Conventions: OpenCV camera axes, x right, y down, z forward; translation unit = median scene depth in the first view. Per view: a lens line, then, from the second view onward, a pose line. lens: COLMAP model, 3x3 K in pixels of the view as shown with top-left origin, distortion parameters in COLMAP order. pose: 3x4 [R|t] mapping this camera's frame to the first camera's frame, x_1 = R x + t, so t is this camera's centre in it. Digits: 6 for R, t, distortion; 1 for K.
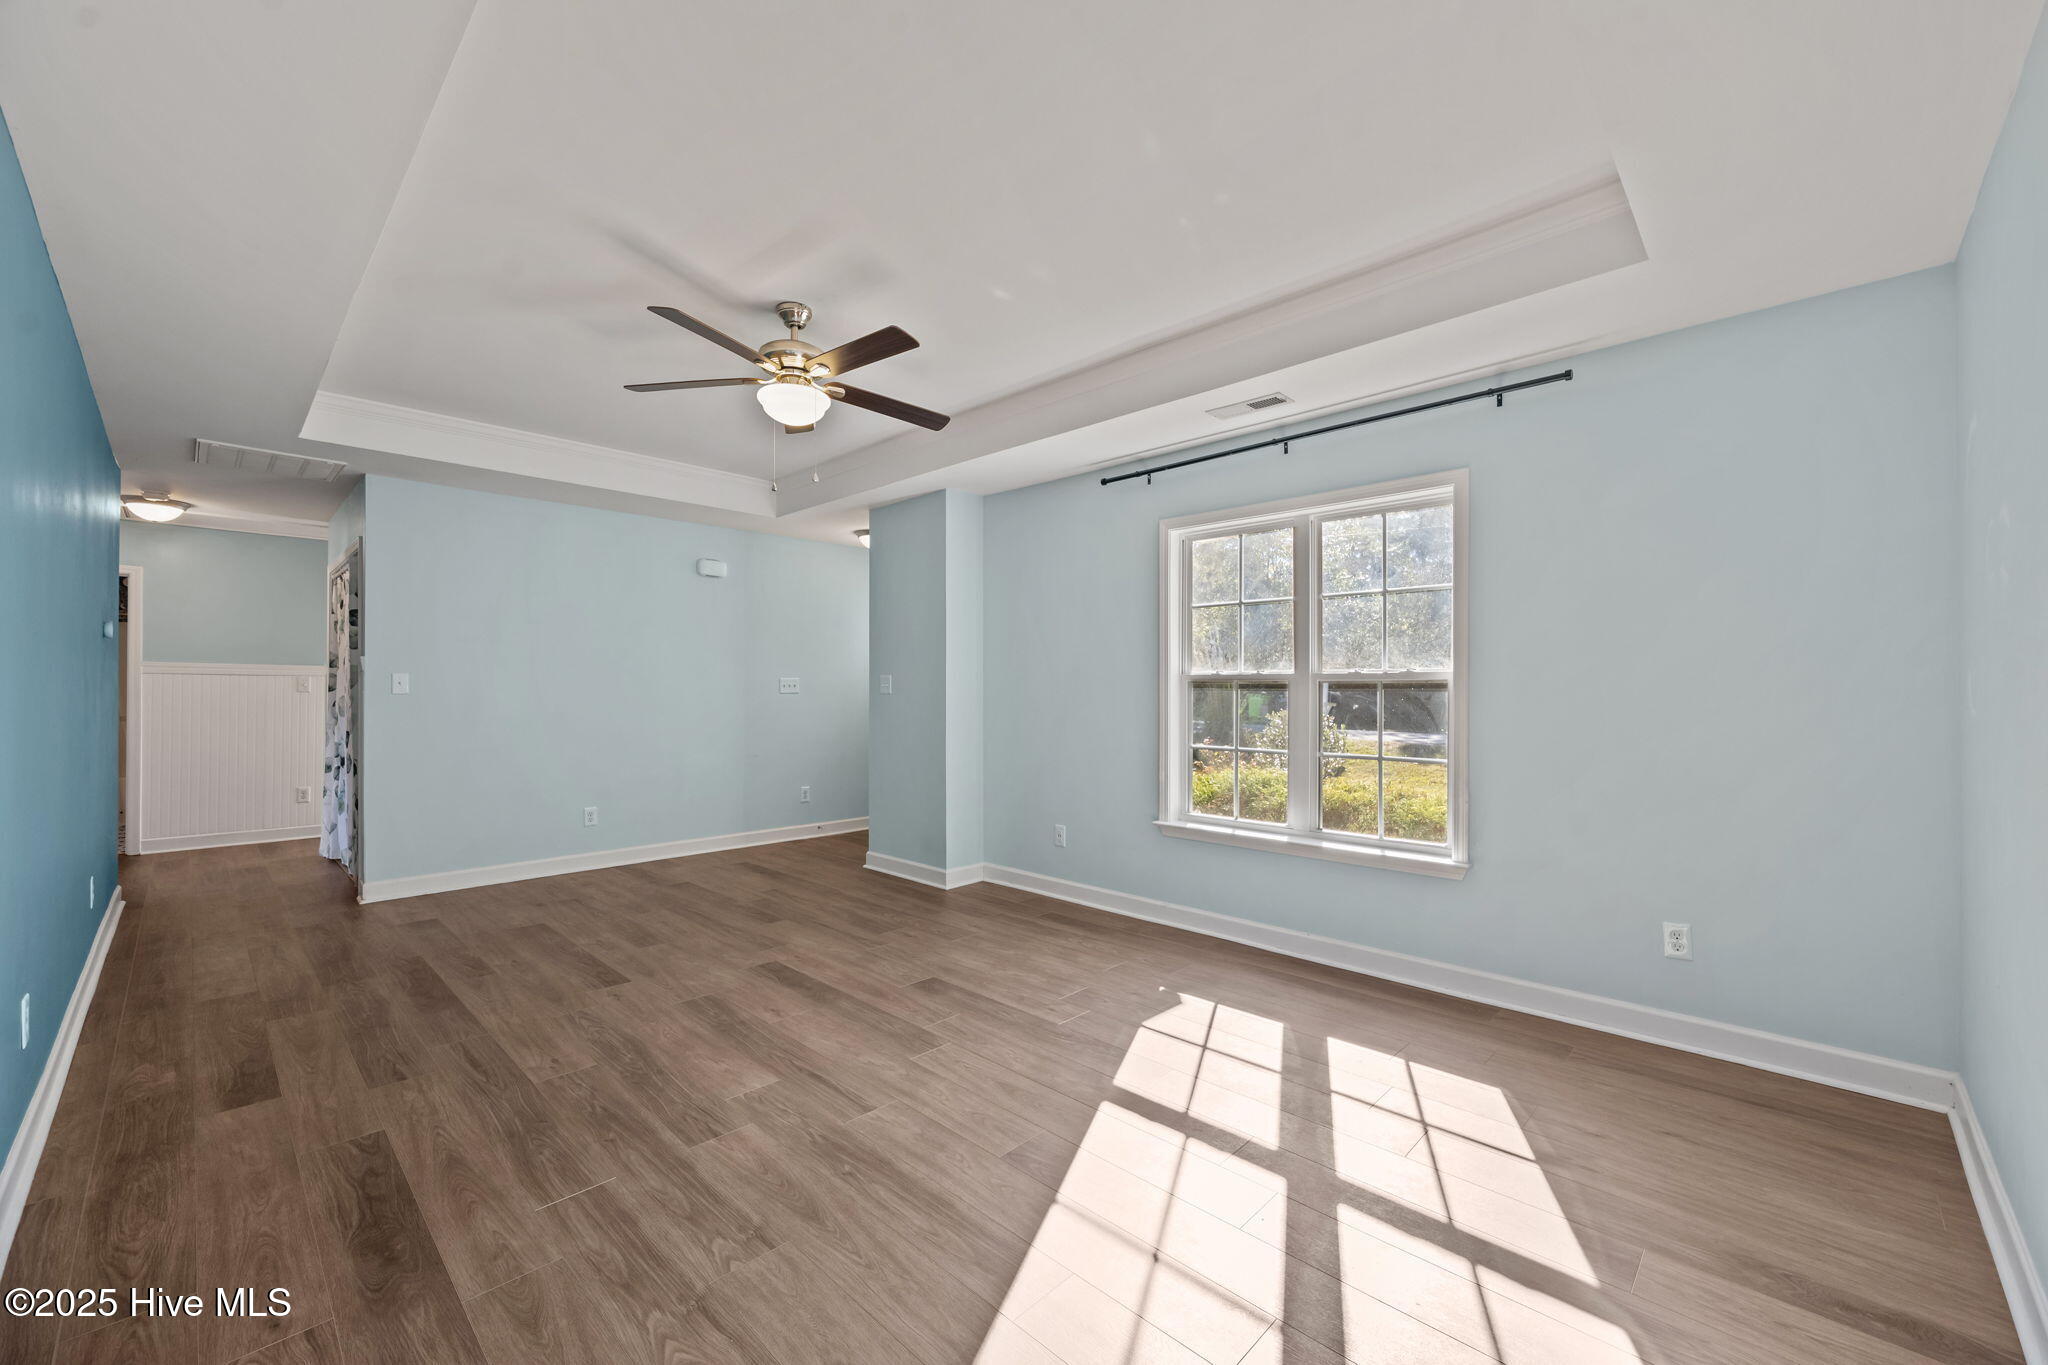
lens RADIAL K [[811.5, 0, 1035.5], [0, 811.5, 689.5], [0, 0, 1]] dist [0.000114, 0.000100]
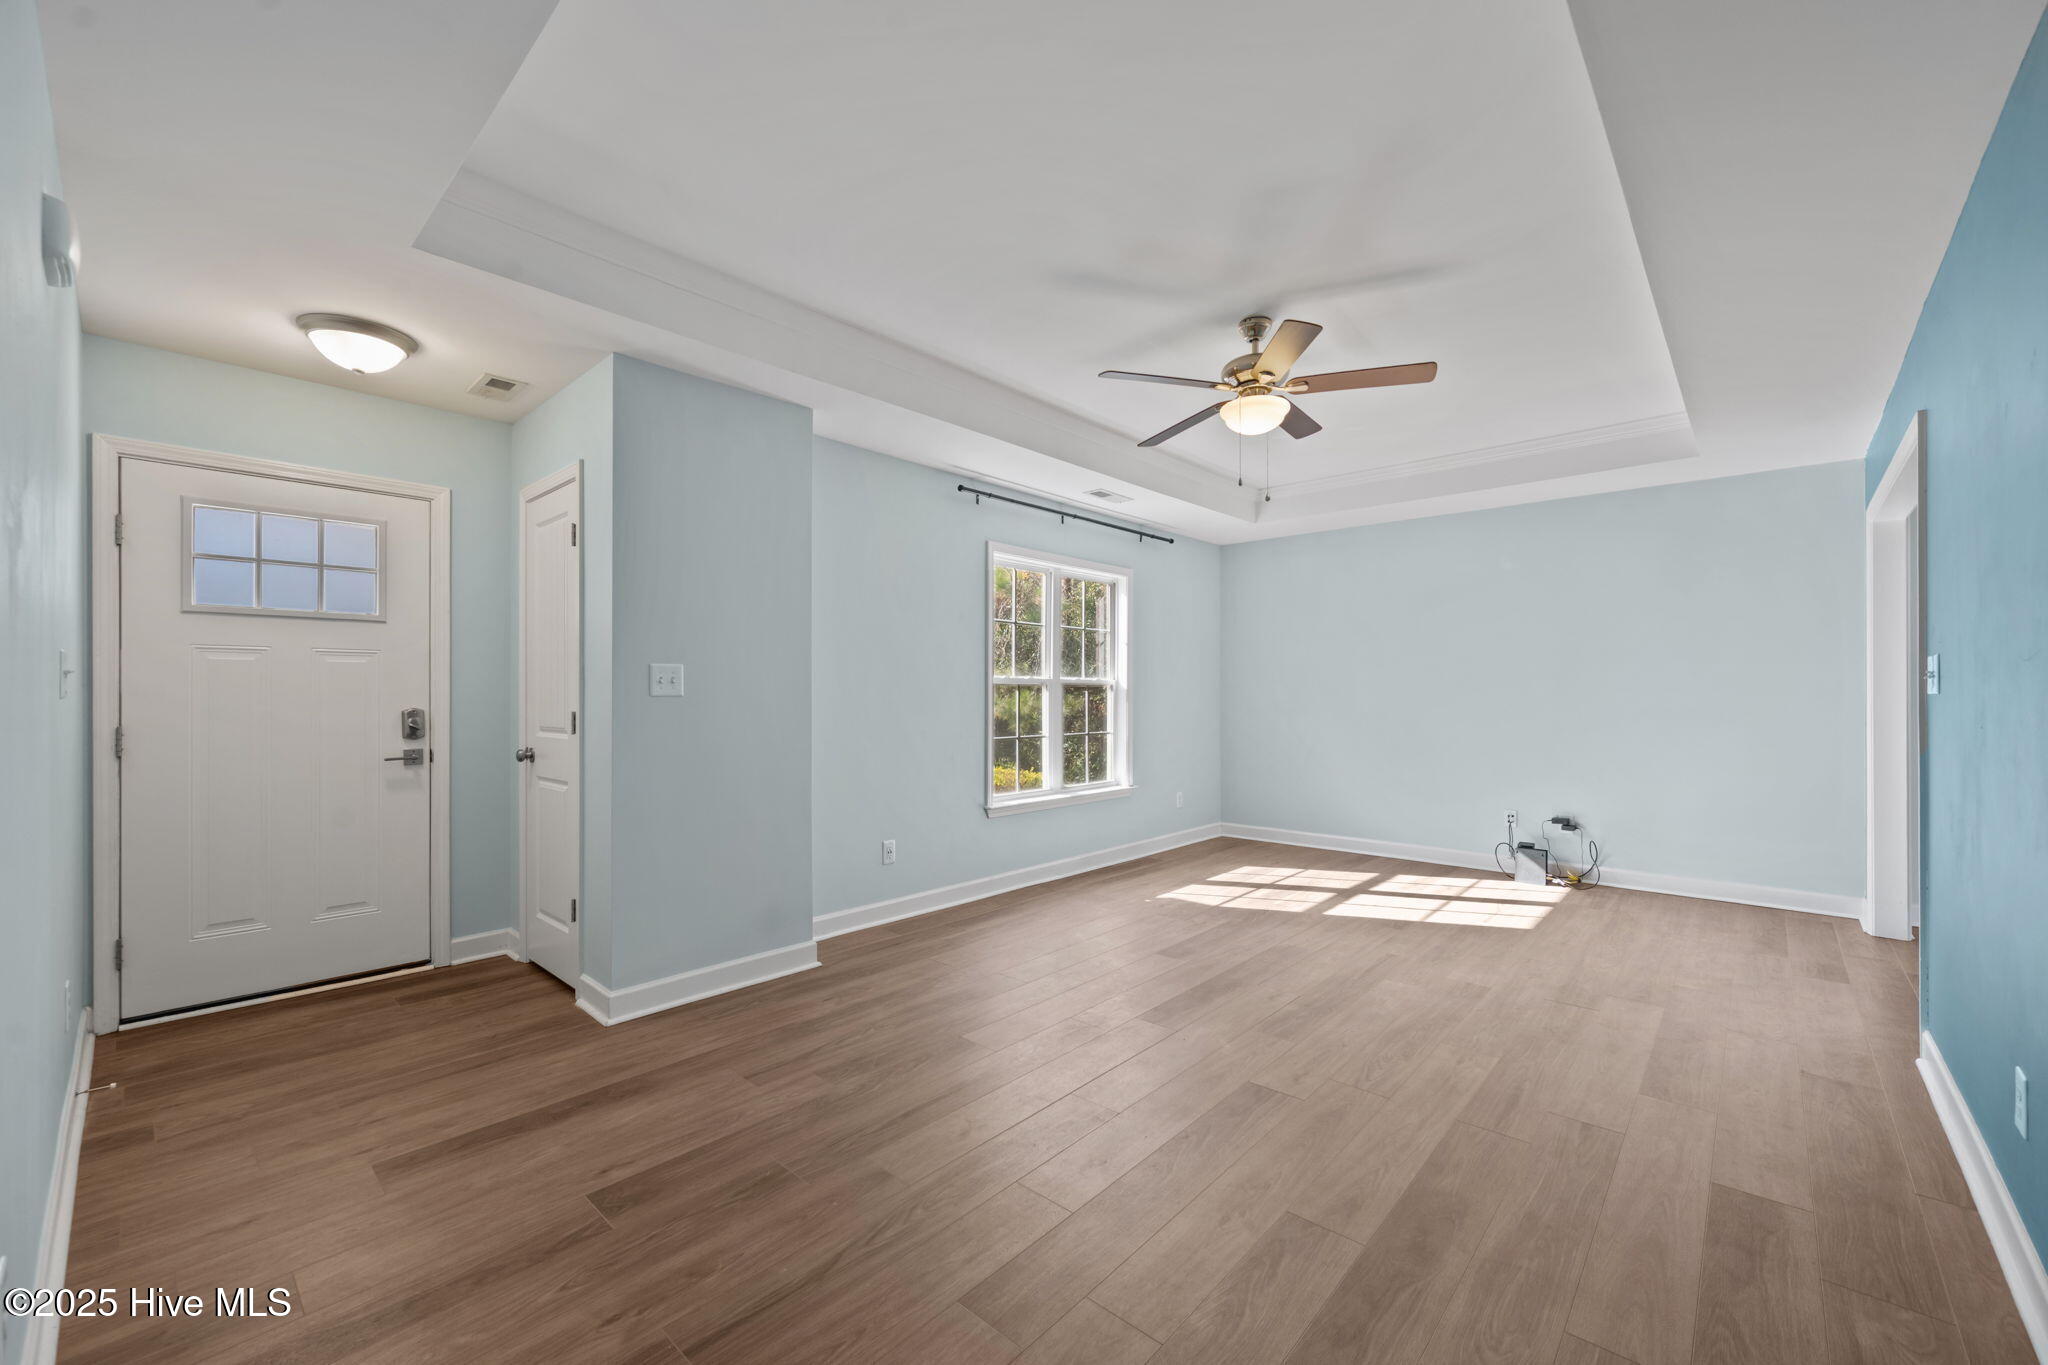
lens RADIAL K [[811.5, 0, 1035.5], [0, 811.5, 689.5], [0, 0, 1]] dist [0.000114, 0.000100]
pose [[-0.030314, 0.004763, 0.999529, -1.323779], [0.000934, 0.999988, -0.004737, 0.006433], [-0.999540, 0.000790, -0.030318, 1.306427]]
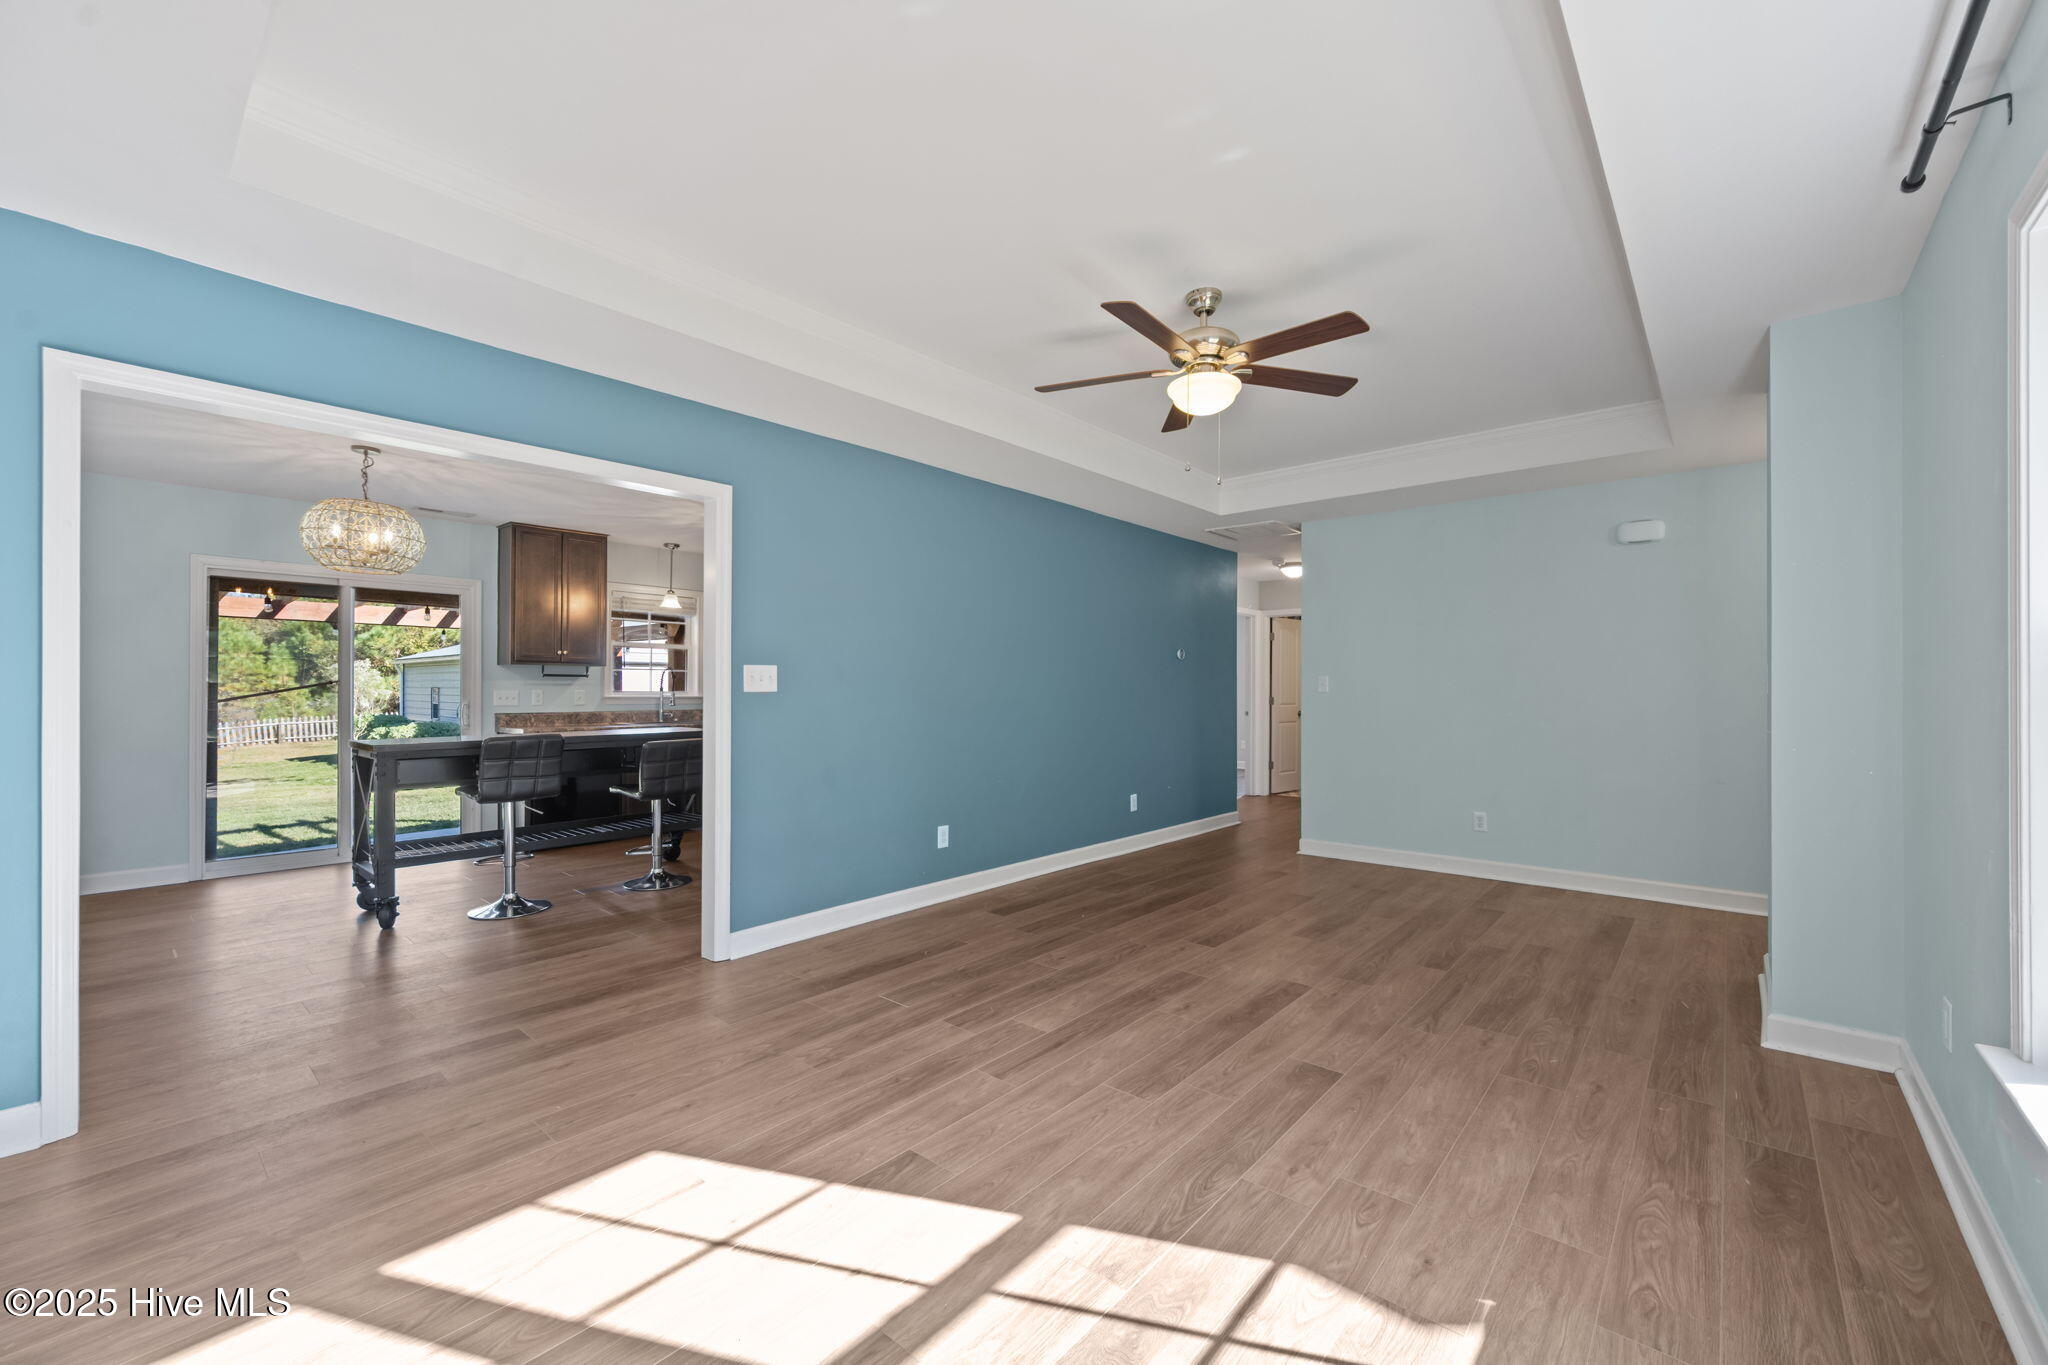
lens RADIAL K [[811.5, 0, 1035.5], [0, 811.5, 689.5], [0, 0, 1]] dist [0.000114, 0.000100]
pose [[0.053901, -0.001024, -0.998546, 0.660186], [0.001755, 0.999998, -0.000931, 0.002064], [0.998545, -0.001702, 0.053903, 0.744004]]
